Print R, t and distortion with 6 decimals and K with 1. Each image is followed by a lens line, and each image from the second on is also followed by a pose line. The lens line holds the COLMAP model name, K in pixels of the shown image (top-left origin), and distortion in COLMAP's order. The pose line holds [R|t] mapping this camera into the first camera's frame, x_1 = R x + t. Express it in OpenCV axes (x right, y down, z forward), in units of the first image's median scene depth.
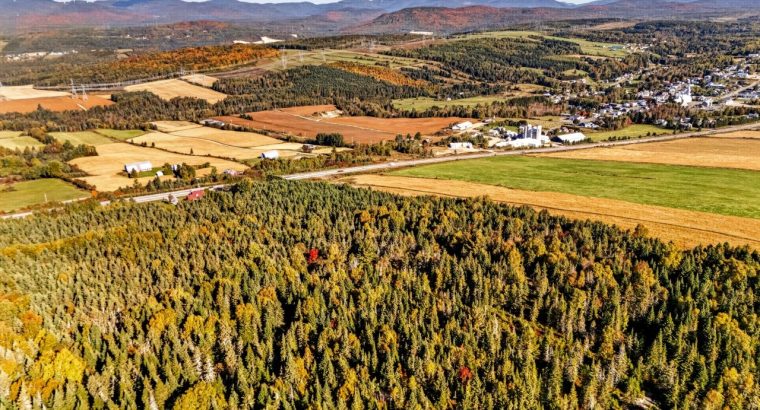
lens RADIAL K [[547.8, 0, 383.1], [0, 547.8, 223.3], [0, 0, 1]] dist [0.078578, -0.071944]
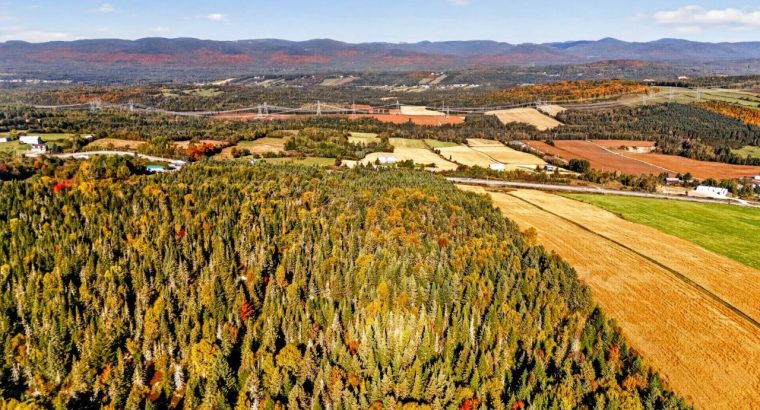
lens RADIAL K [[547.8, 0, 383.1], [0, 547.8, 223.3], [0, 0, 1]] dist [0.078578, -0.071944]
pose [[0.751247, 0.203928, -0.627728, 0.127075], [-0.244516, 0.969389, 0.022292, 0.005348], [0.613058, 0.136743, 0.778114, 0.010182]]
